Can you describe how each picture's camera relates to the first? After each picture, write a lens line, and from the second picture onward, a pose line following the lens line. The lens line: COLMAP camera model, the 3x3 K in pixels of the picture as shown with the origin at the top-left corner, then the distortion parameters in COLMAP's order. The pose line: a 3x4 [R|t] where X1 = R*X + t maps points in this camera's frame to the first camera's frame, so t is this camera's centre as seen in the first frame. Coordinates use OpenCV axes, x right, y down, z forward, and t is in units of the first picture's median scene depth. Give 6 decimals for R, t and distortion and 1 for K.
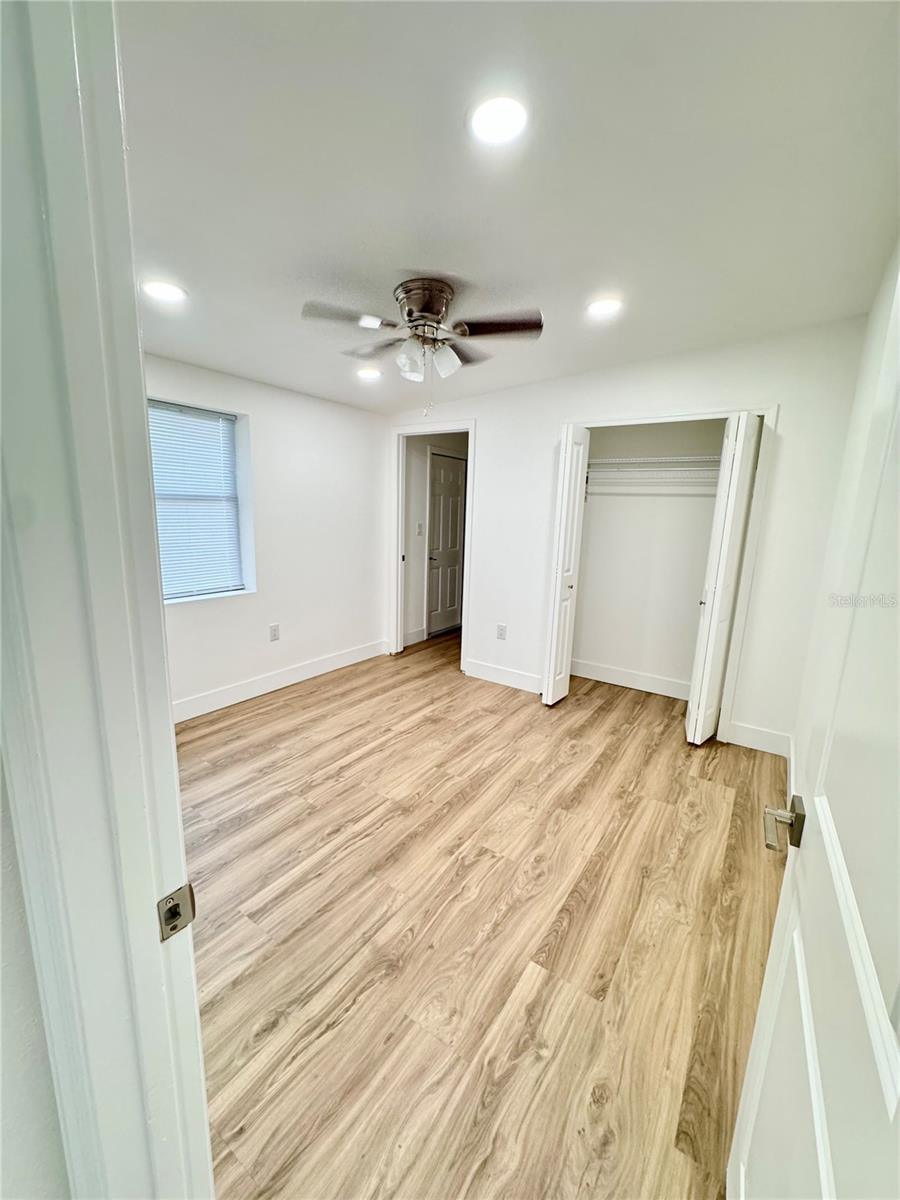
lens RADIAL K [[478.6, 0, 452.4], [0, 478.6, 601.0], [0, 0, 1]] dist [-0.000219, -0.000225]
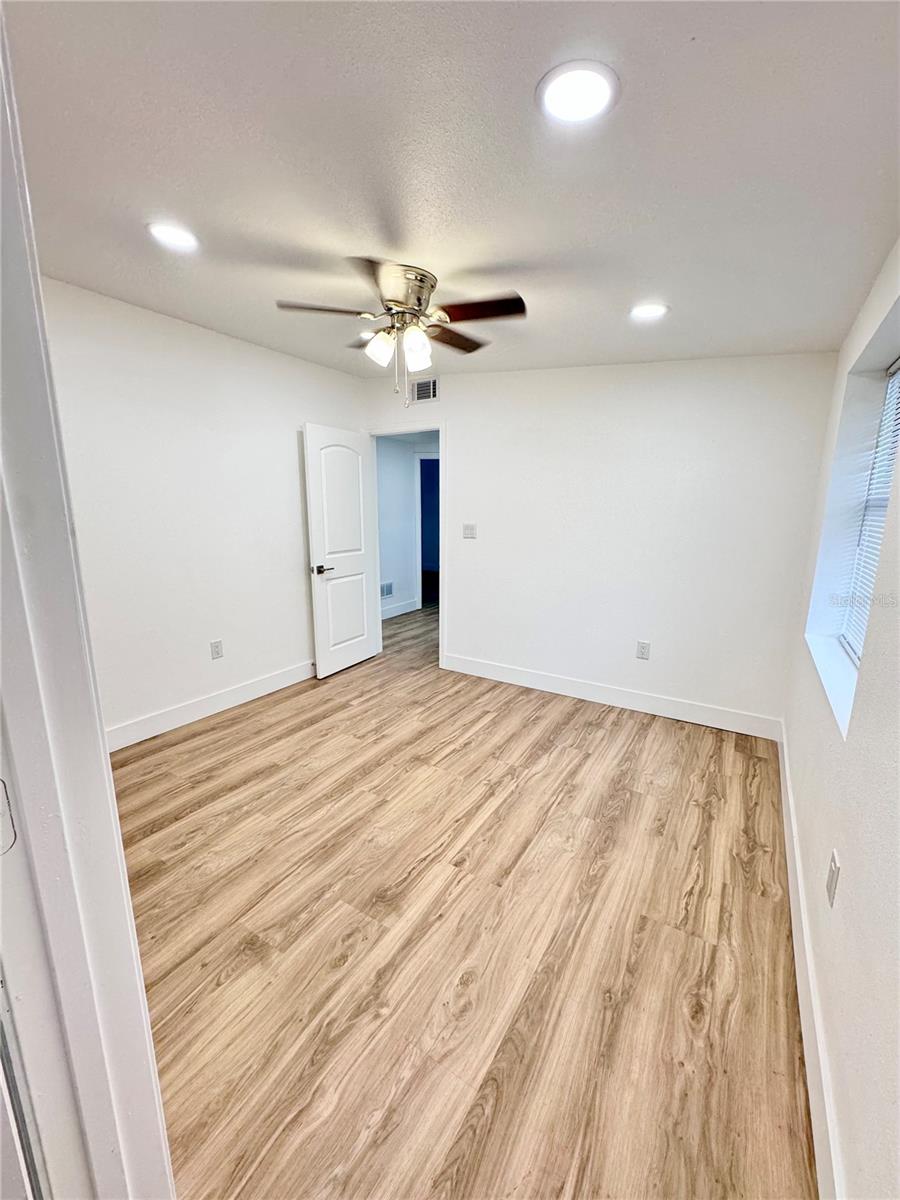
lens RADIAL K [[478.6, 0, 452.4], [0, 478.6, 601.0], [0, 0, 1]] dist [-0.000219, -0.000225]
pose [[-0.998329, -0.032086, -0.048069, -0.110331], [-0.047907, 0.924662, 0.377764, -0.359022], [0.032327, 0.379435, -0.924653, 1.859072]]
